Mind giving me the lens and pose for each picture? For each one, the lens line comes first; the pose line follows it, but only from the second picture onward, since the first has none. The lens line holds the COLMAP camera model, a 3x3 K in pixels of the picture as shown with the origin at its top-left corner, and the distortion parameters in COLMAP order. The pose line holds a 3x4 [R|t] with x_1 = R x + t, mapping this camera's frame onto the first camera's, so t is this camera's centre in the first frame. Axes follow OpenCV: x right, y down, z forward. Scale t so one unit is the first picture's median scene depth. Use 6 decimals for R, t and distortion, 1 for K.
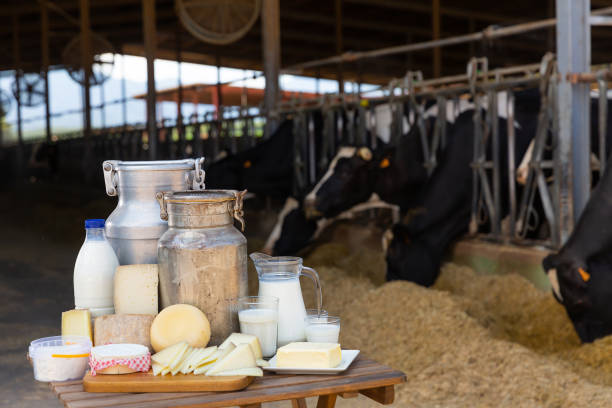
lens RADIAL K [[1127.9, 0, 306.0], [0, 1127.9, 204.0], [0, 0, 1]] dist [0.009710, -0.064515]
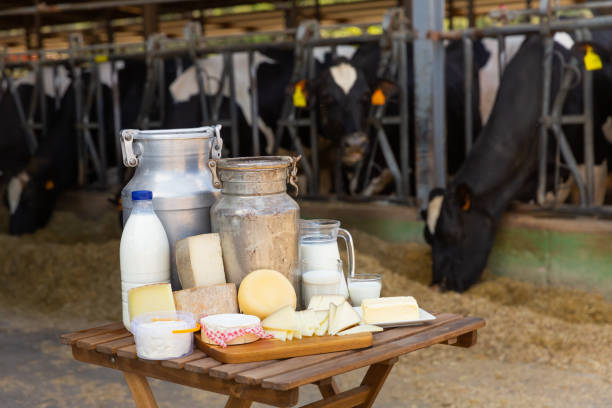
lens RADIAL K [[1127.9, 0, 306.0], [0, 1127.9, 204.0], [0, 0, 1]] dist [0.009710, -0.064515]
pose [[0.899541, -0.043637, 0.434651, -0.498463], [0.031838, 0.998901, 0.034394, -0.003733], [-0.435674, -0.017100, 0.899942, 0.079697]]
